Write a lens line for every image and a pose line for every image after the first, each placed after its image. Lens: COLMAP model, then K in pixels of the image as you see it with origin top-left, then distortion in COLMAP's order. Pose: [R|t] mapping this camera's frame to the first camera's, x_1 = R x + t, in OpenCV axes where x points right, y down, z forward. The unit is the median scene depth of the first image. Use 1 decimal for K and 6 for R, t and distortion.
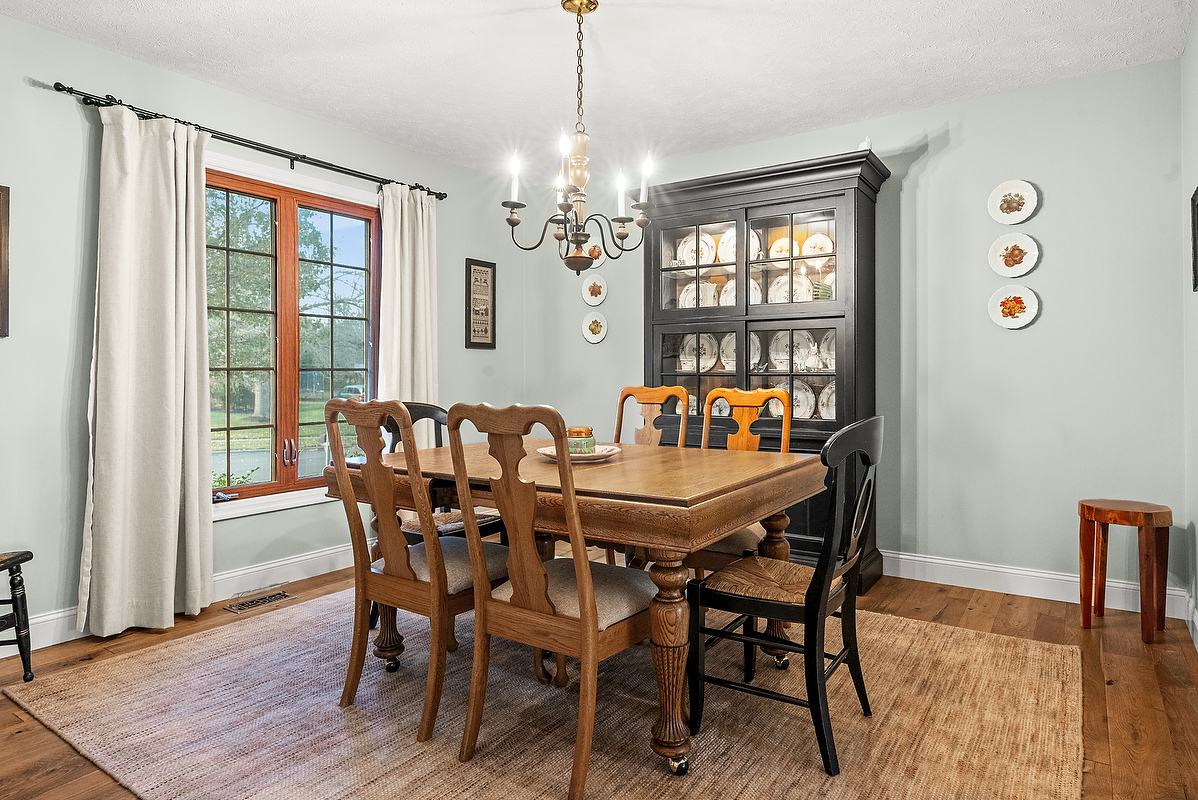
lens RADIAL K [[687.4, 0, 595.1], [0, 687.4, 389.3], [0, 0, 1]] dist [-0.004830, 0.000140]
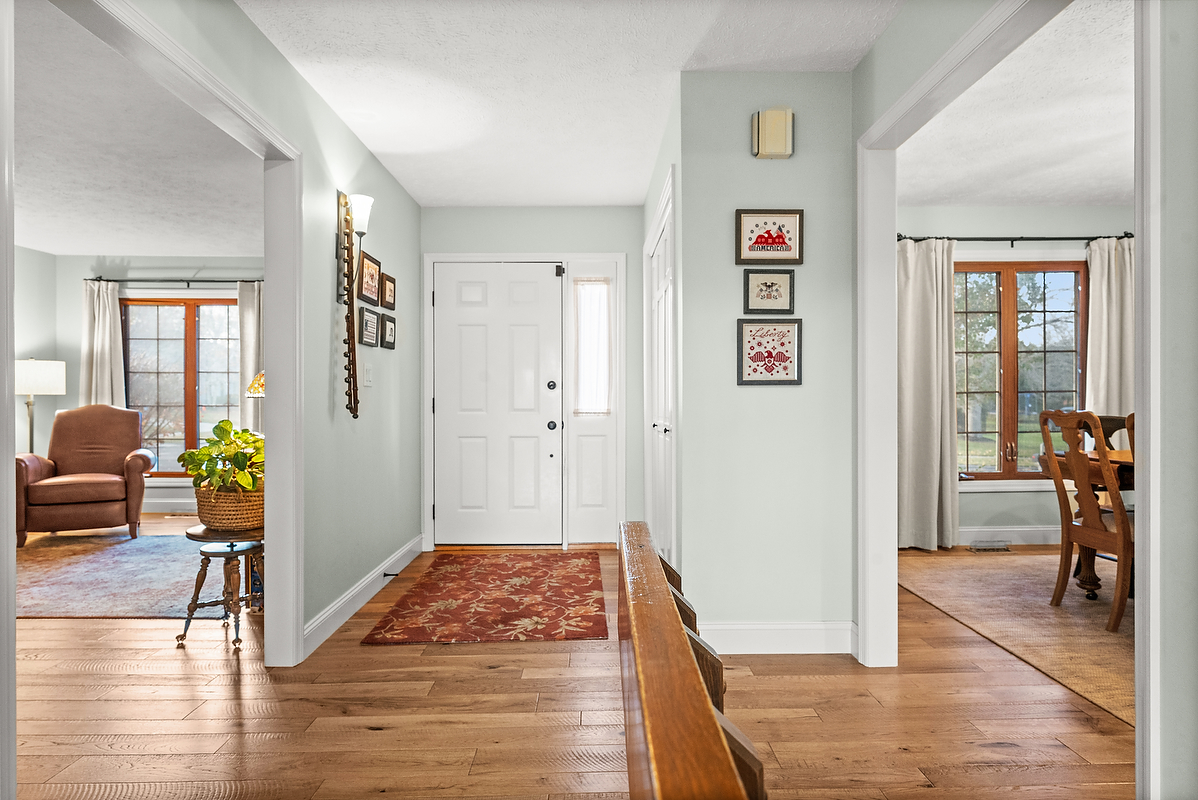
lens RADIAL K [[687.4, 0, 594.0], [0, 687.4, 399.5], [0, 0, 1]] dist [-0.004830, 0.000140]
pose [[0.581626, -0.007419, -0.813422, 0.219340], [-0.006834, 0.999879, -0.014006, 0.012622], [0.813427, 0.013705, 0.581505, -0.559849]]
